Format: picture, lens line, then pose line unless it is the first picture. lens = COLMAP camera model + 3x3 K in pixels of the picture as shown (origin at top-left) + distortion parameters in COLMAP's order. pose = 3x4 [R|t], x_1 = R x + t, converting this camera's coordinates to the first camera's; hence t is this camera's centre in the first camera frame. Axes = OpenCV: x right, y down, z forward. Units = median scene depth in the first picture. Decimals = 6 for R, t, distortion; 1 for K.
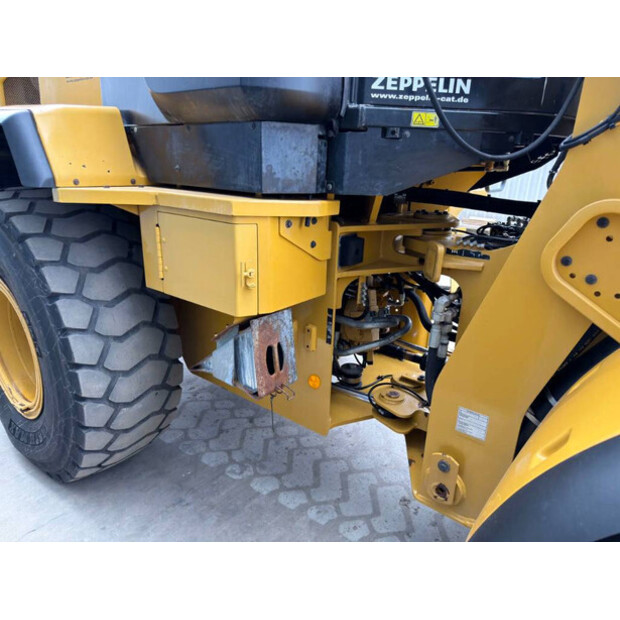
lens RADIAL K [[431.8, 0, 308.2], [0, 431.8, 314.1], [0, 0, 1]] dist [0.007054, -0.000416]
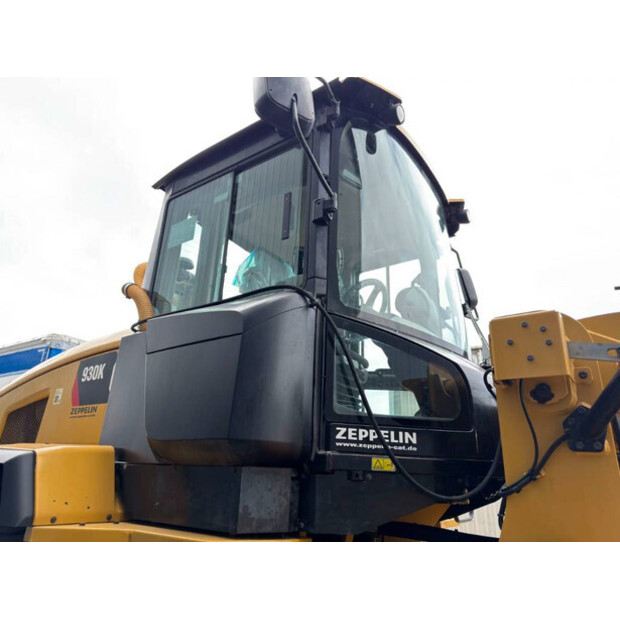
lens RADIAL K [[431.8, 0, 308.2], [0, 431.8, 314.1], [0, 0, 1]] dist [0.007054, -0.000416]
pose [[0.998378, 0.025360, 0.050973, -0.001197], [0.013542, 0.763844, -0.645259, -0.009588], [-0.055300, 0.644903, 0.762261, -0.138640]]
